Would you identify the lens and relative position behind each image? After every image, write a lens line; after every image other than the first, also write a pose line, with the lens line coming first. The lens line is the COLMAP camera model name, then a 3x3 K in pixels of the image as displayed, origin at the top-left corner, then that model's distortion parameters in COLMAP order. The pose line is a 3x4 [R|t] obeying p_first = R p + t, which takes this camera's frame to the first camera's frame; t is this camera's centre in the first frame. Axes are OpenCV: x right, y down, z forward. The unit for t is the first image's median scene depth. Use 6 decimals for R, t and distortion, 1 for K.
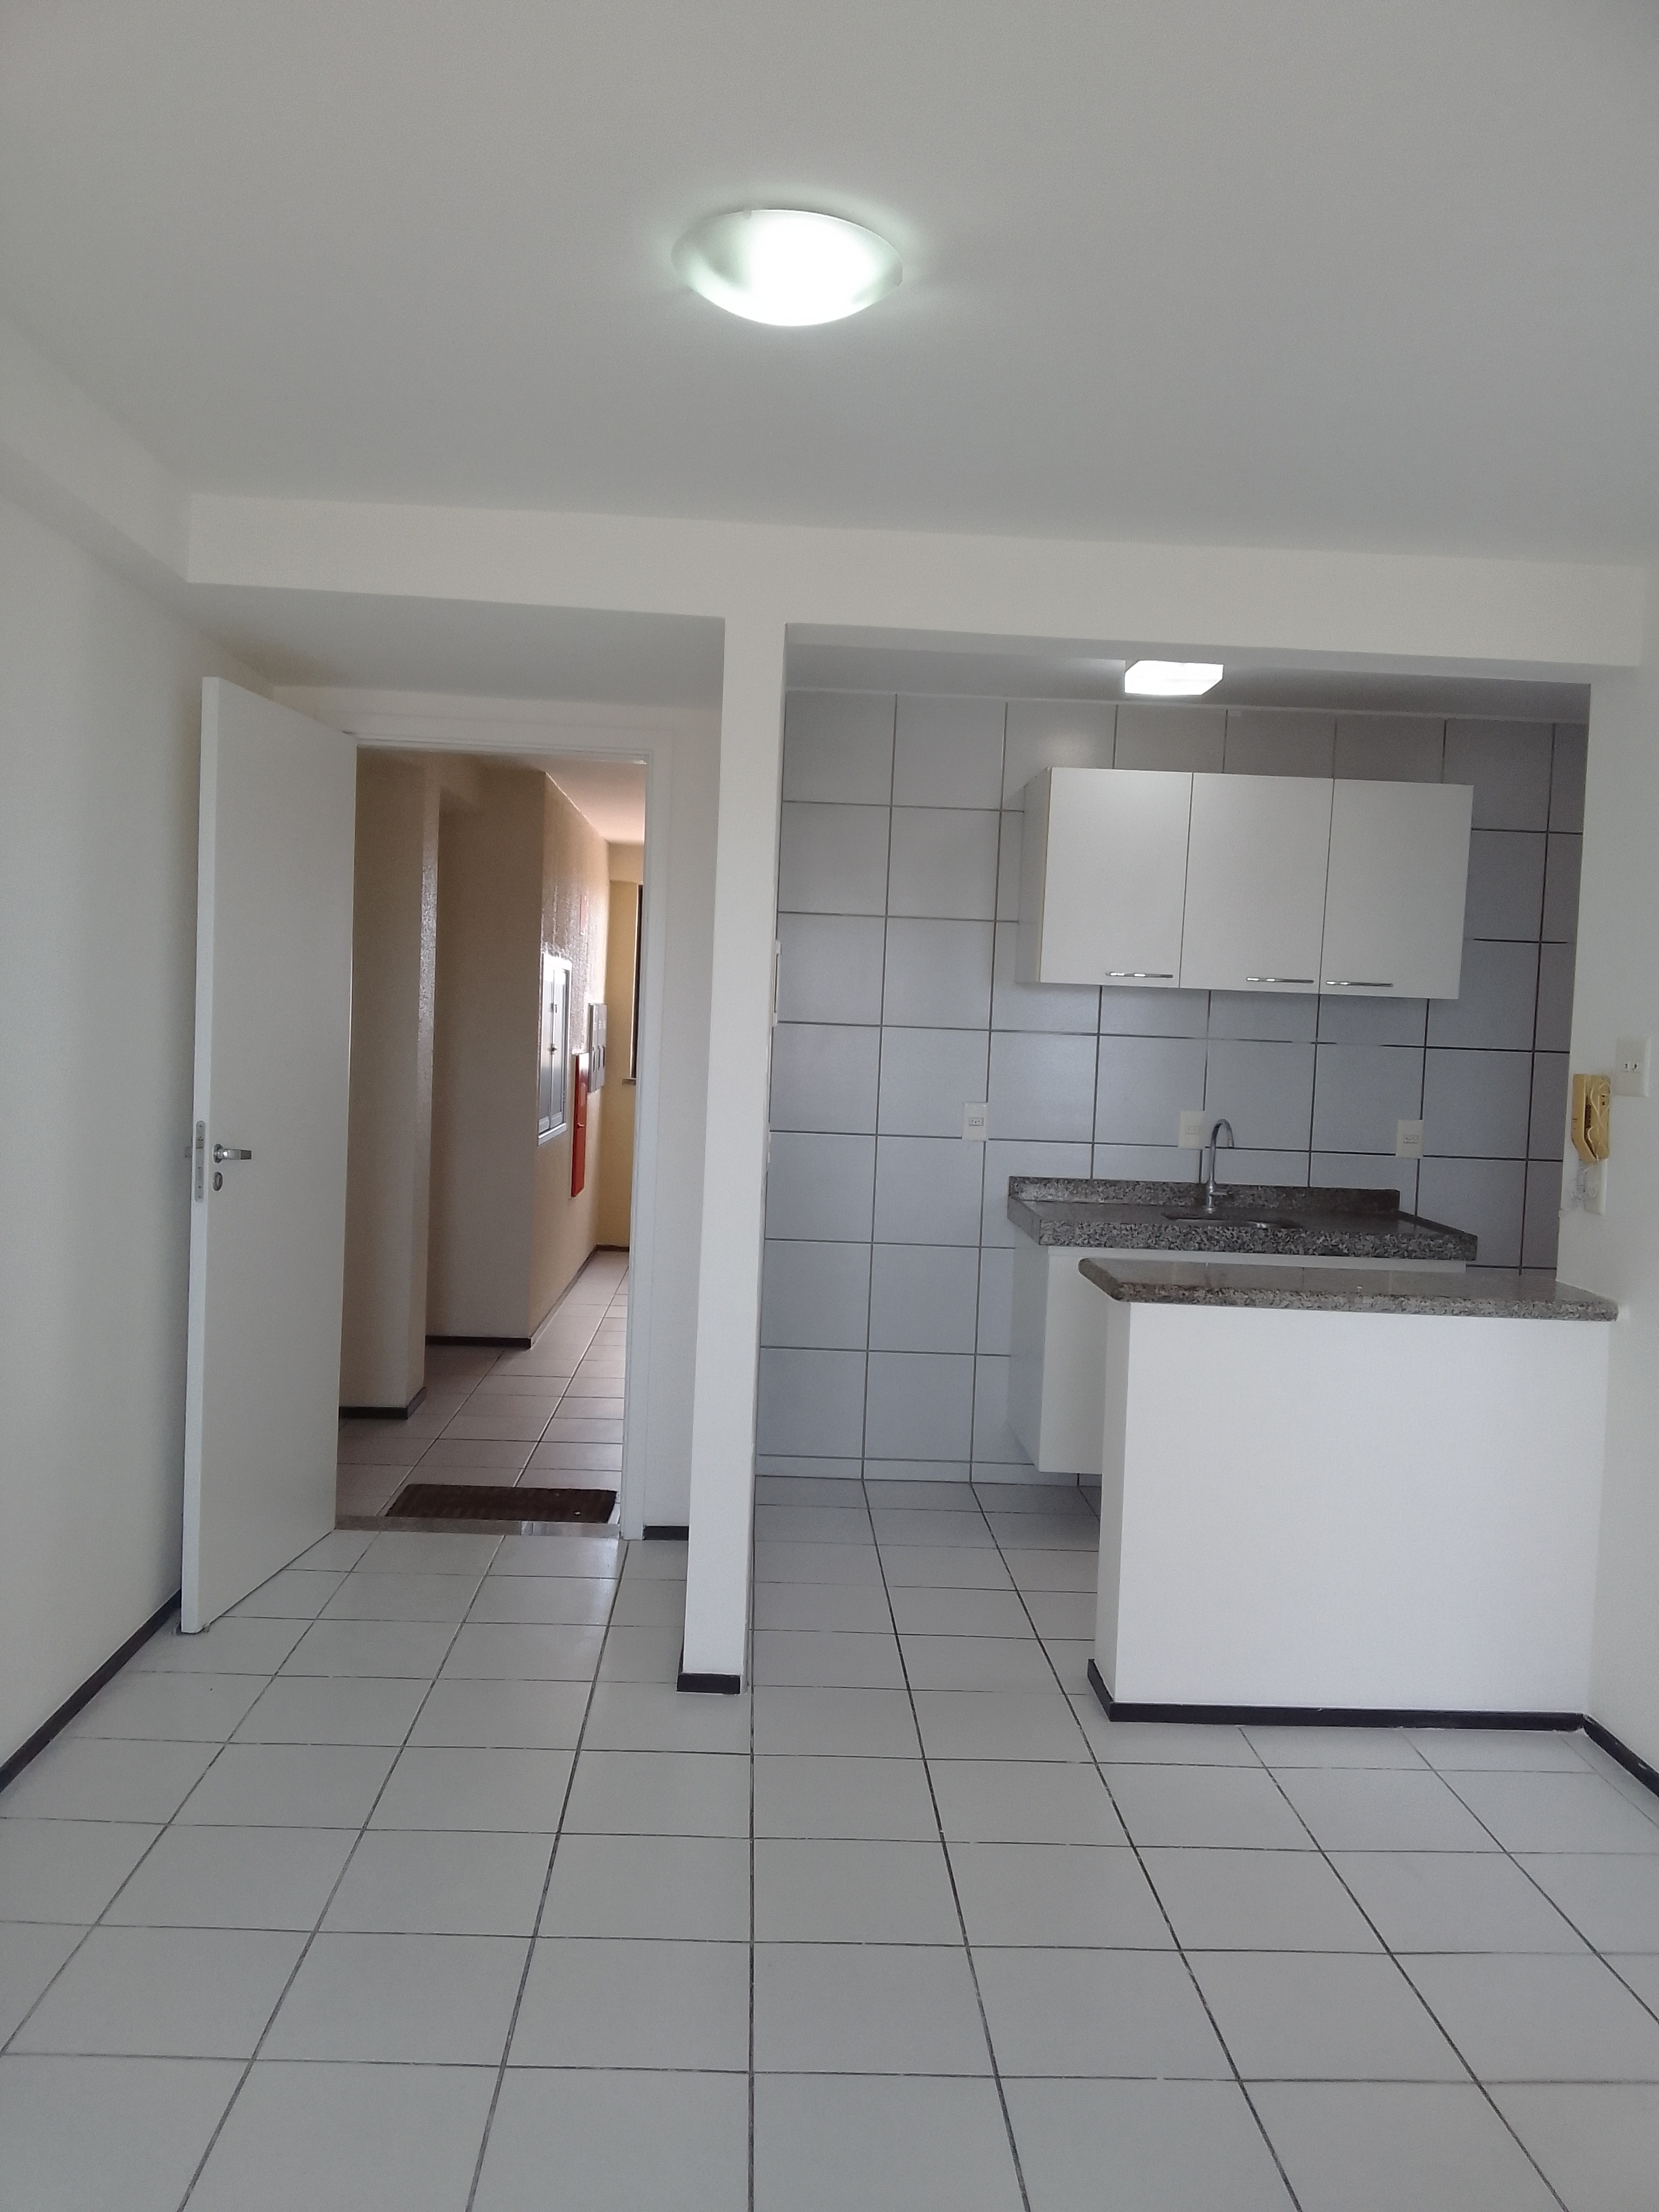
lens RADIAL K [[1702.6, 0, 815.6], [0, 1702.6, 1105.7], [0, 0, 1]] dist [0.122760, -0.289262]
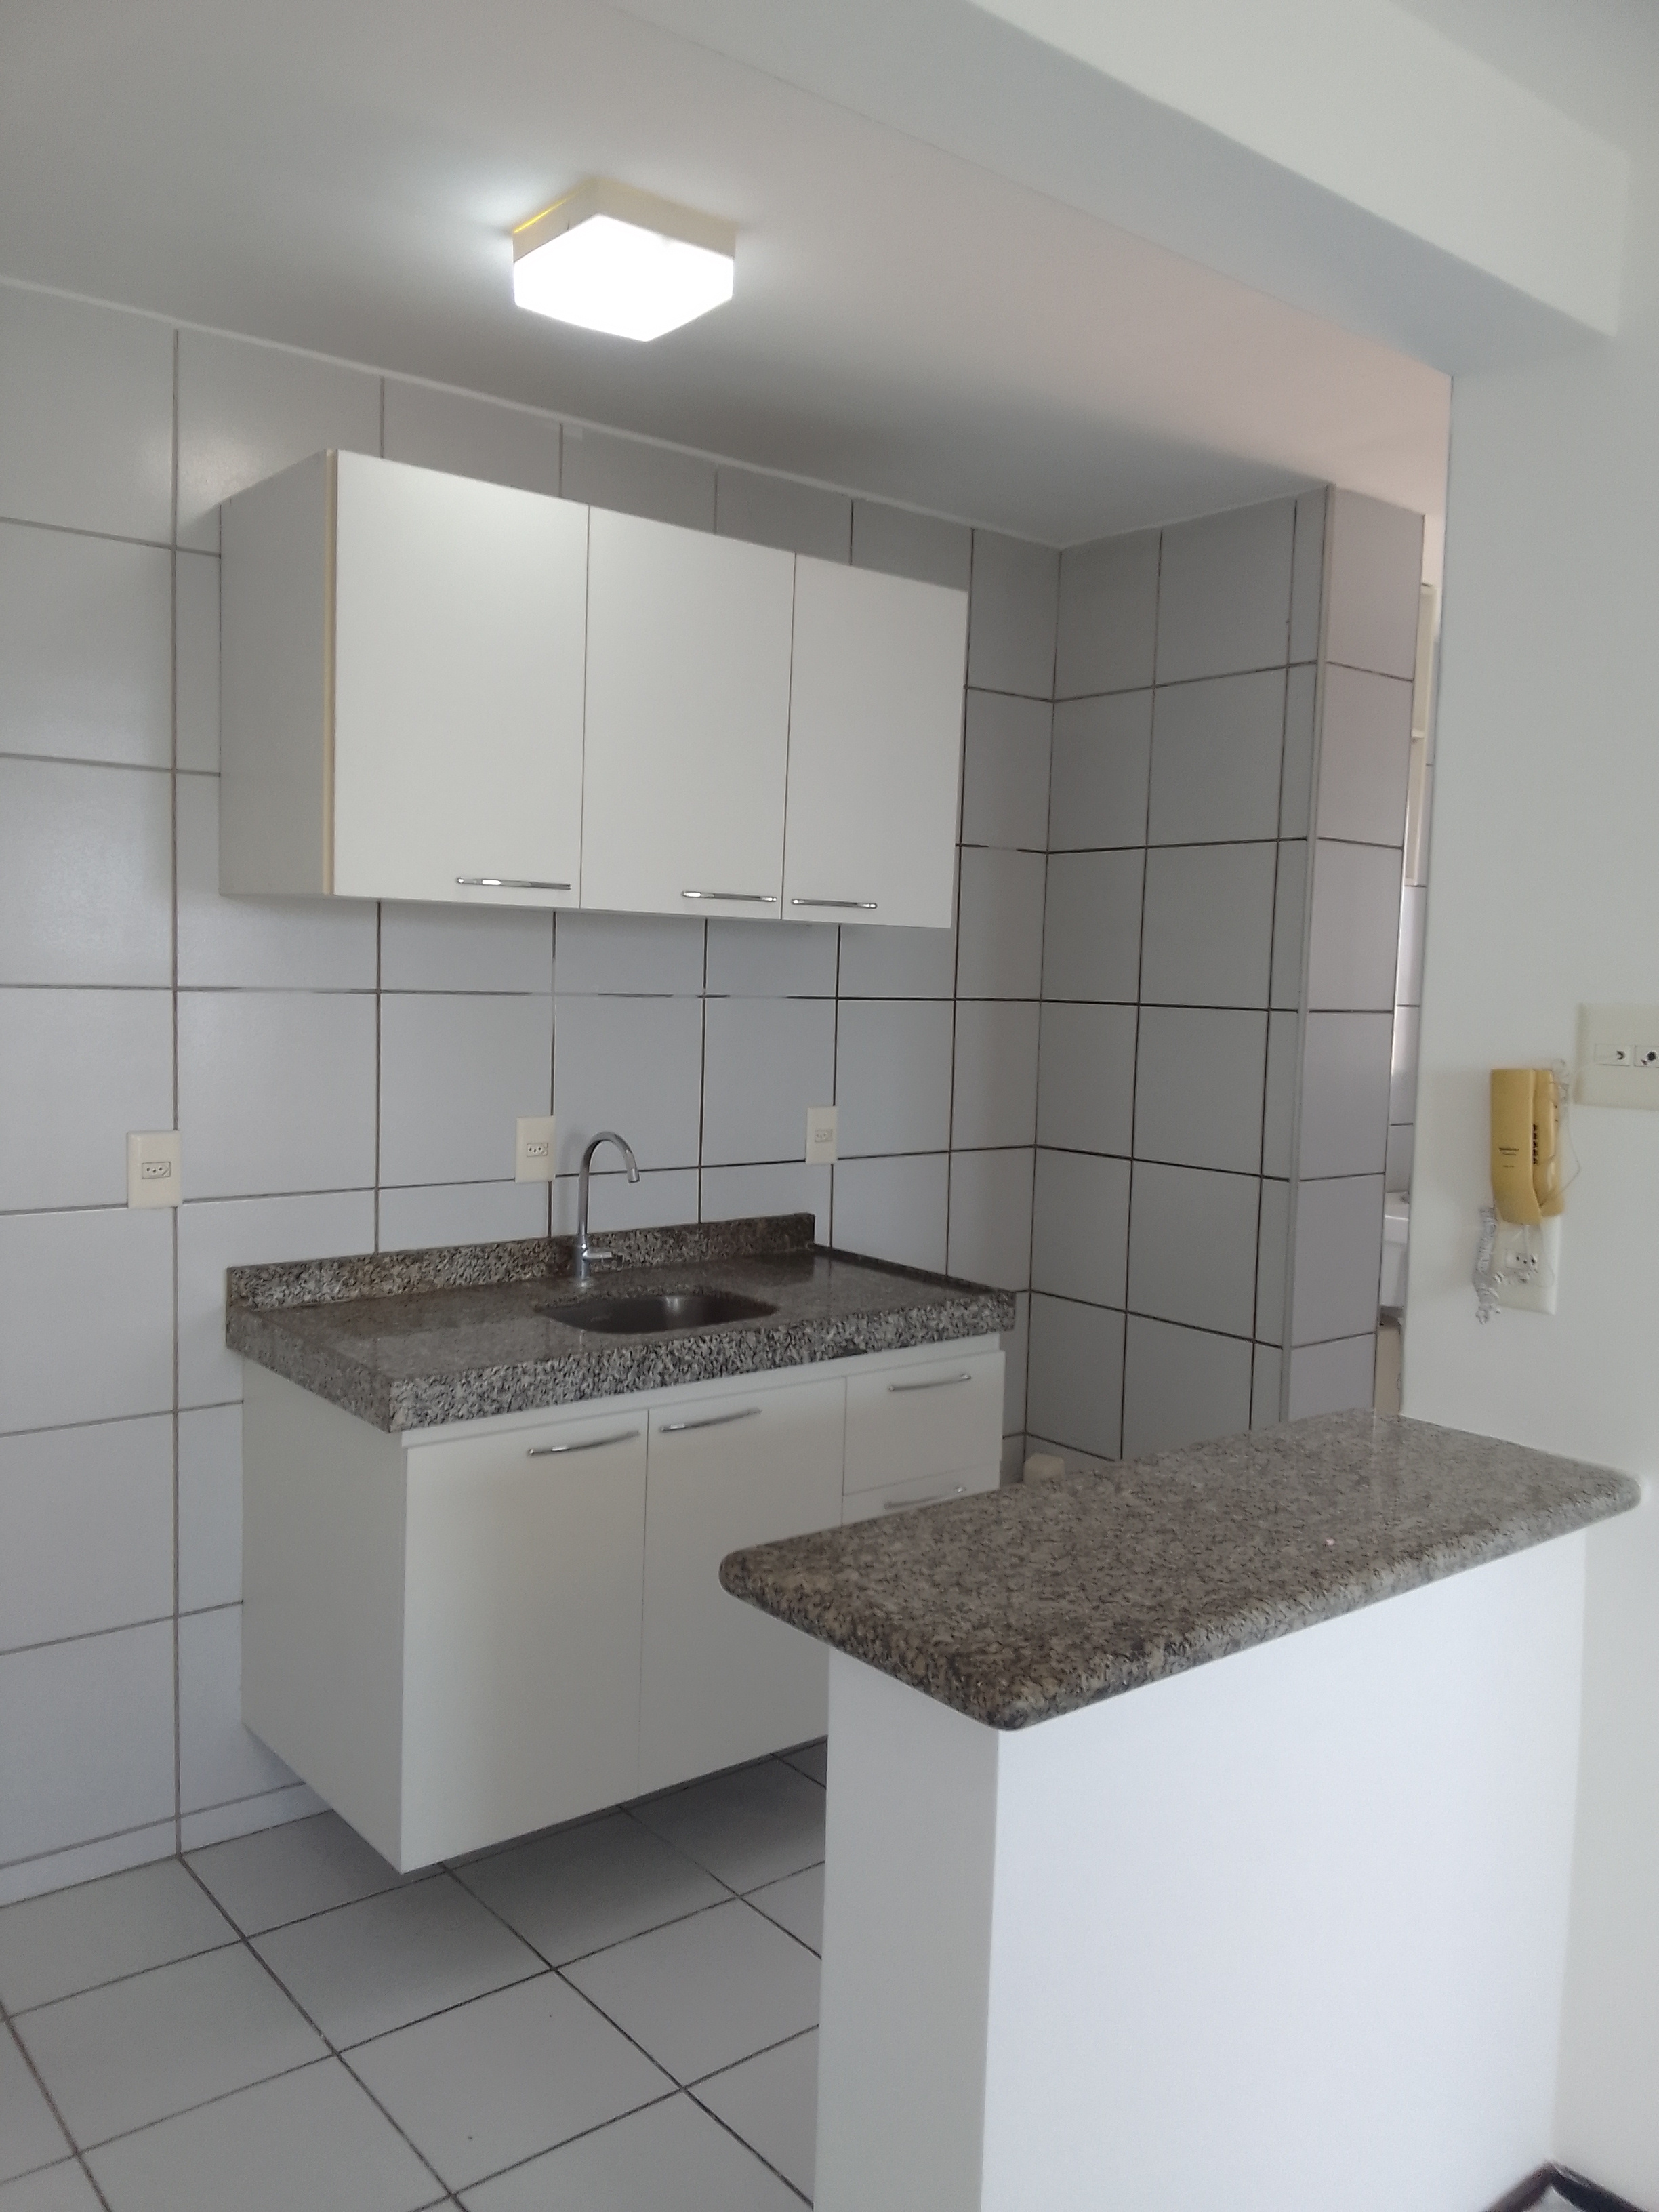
lens RADIAL K [[1702.6, 0, 815.6], [0, 1702.6, 1105.7], [0, 0, 1]] dist [0.122760, -0.289262]
pose [[0.797229, -0.067088, 0.599938, -0.055111], [0.035819, 0.997312, 0.063926, -0.035207], [-0.602614, -0.029475, 0.797488, 0.476386]]
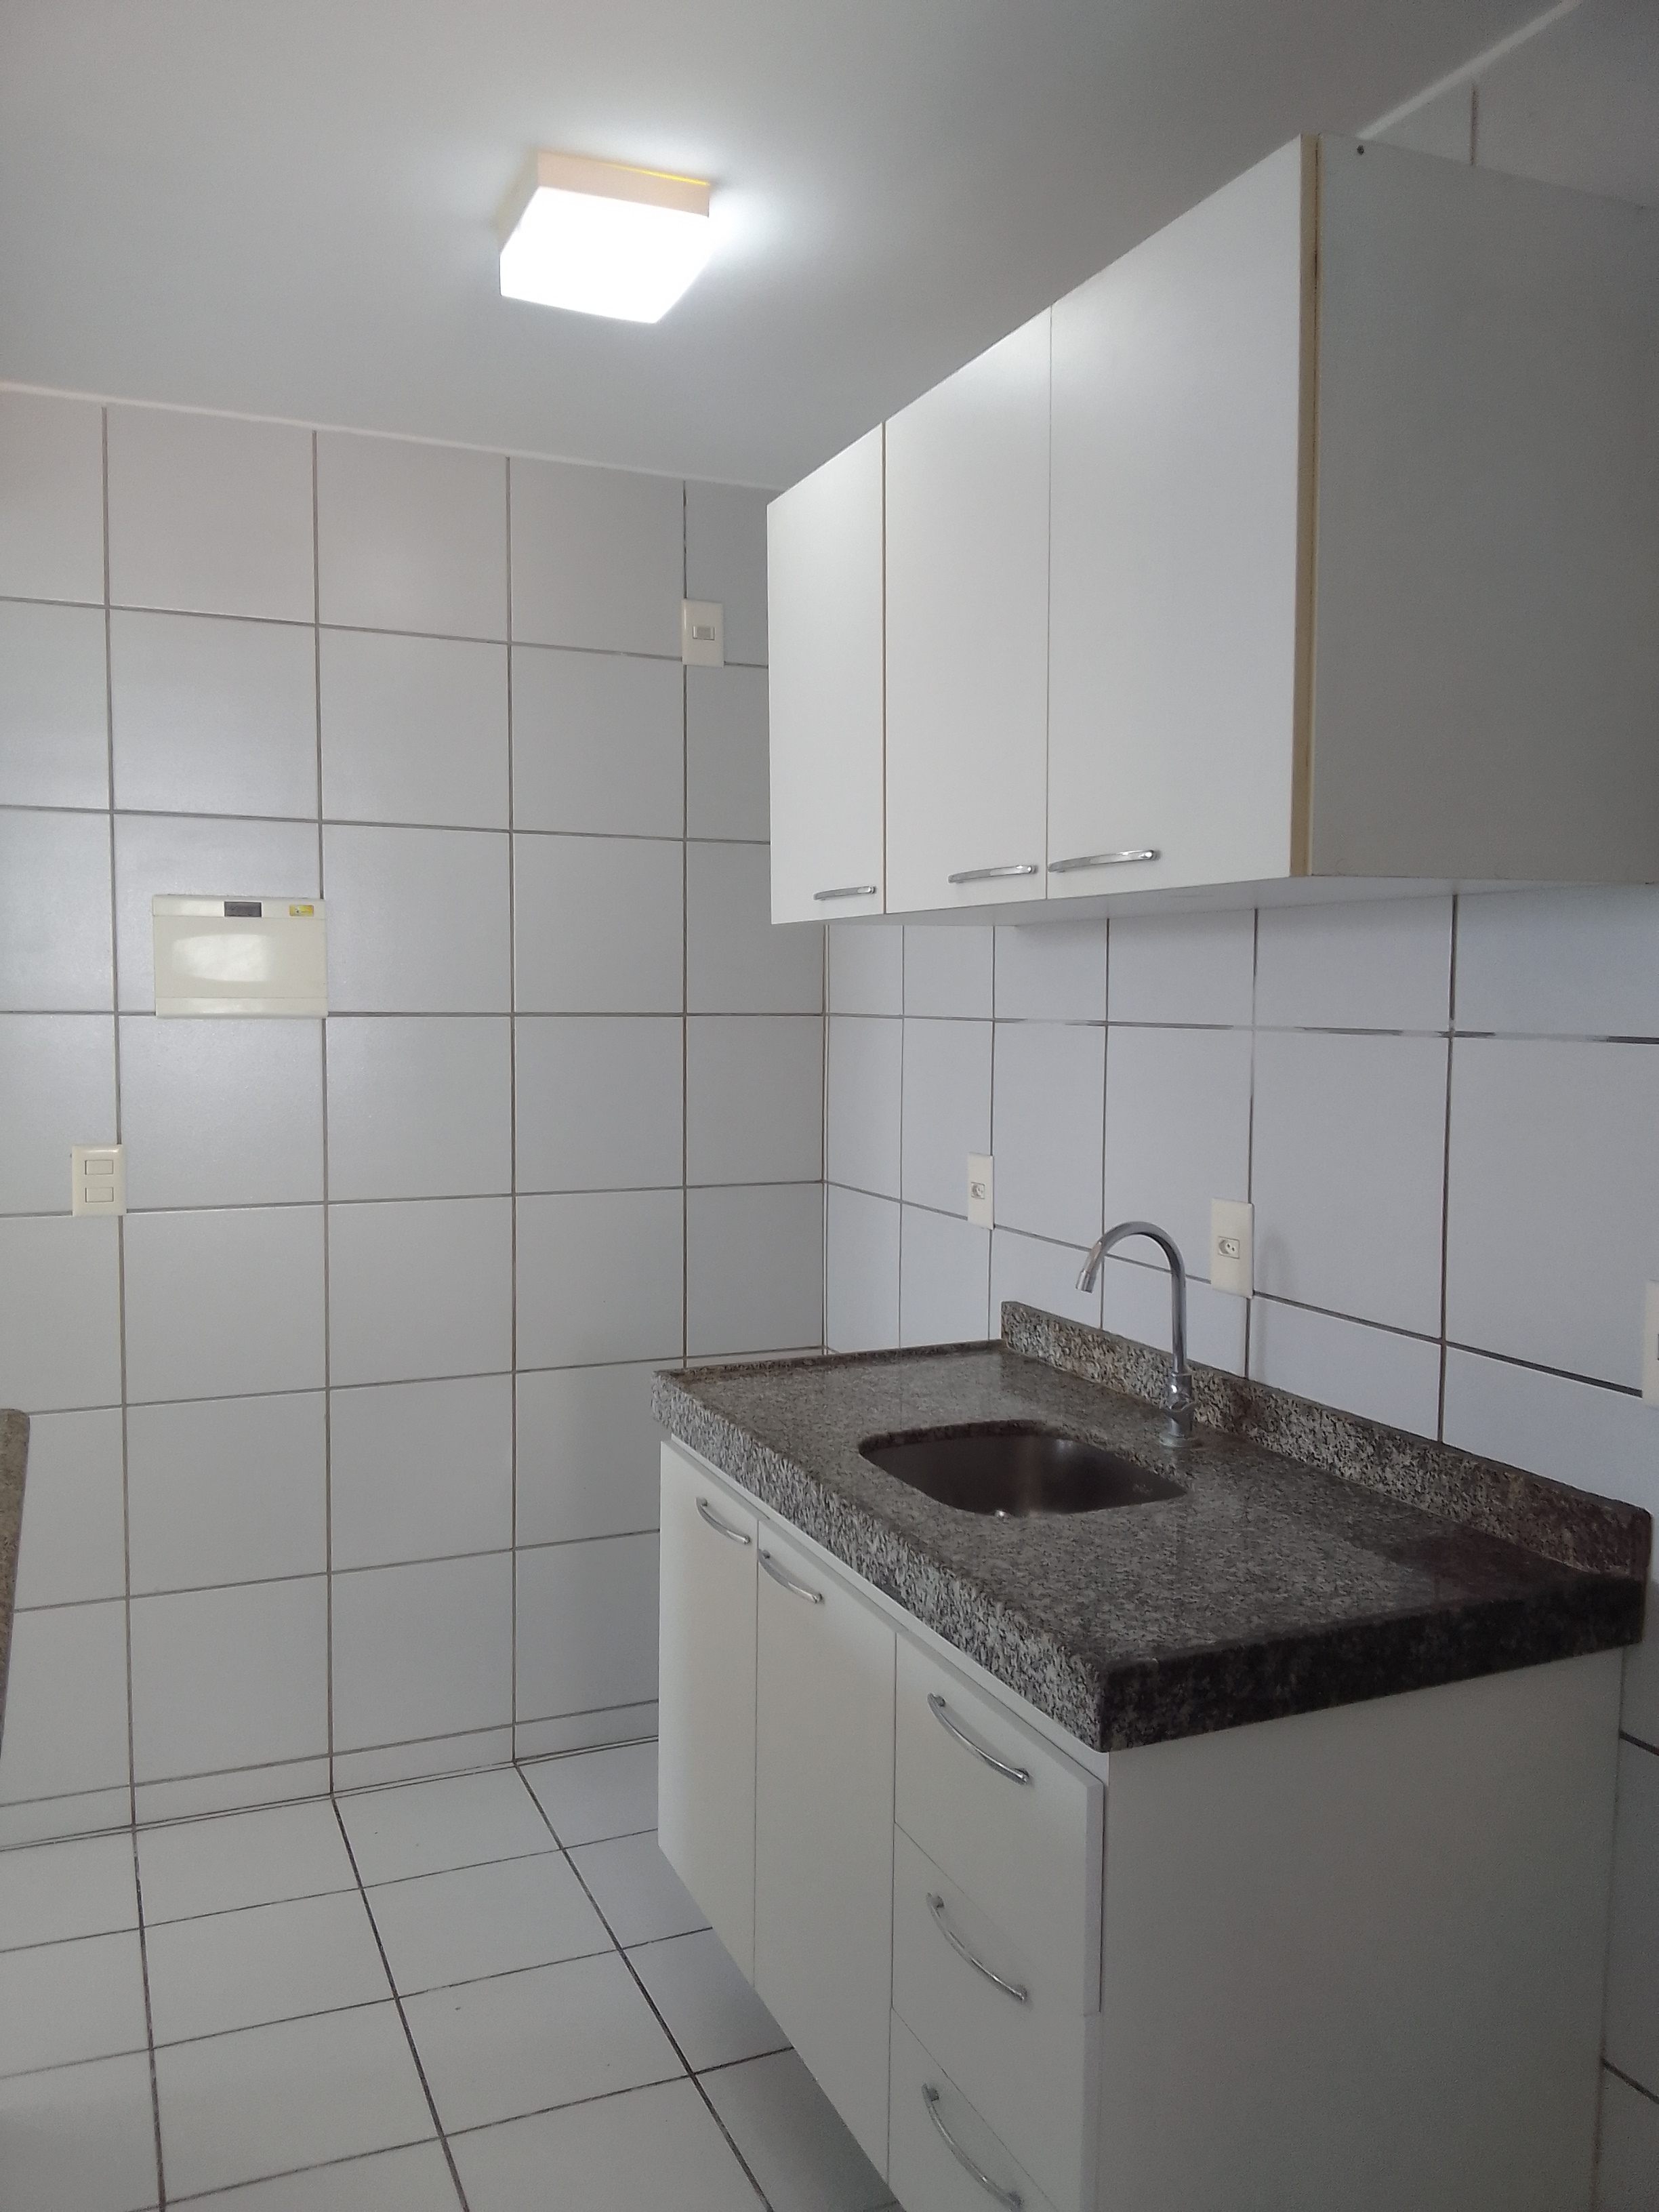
lens RADIAL K [[1702.6, 0, 815.6], [0, 1702.6, 1105.7], [0, 0, 1]] dist [0.122760, -0.289262]
pose [[0.355936, 0.020900, -0.934277, 0.578388], [-0.037486, 0.999265, 0.008073, -0.020026], [0.933758, 0.032148, 0.356457, 0.760018]]
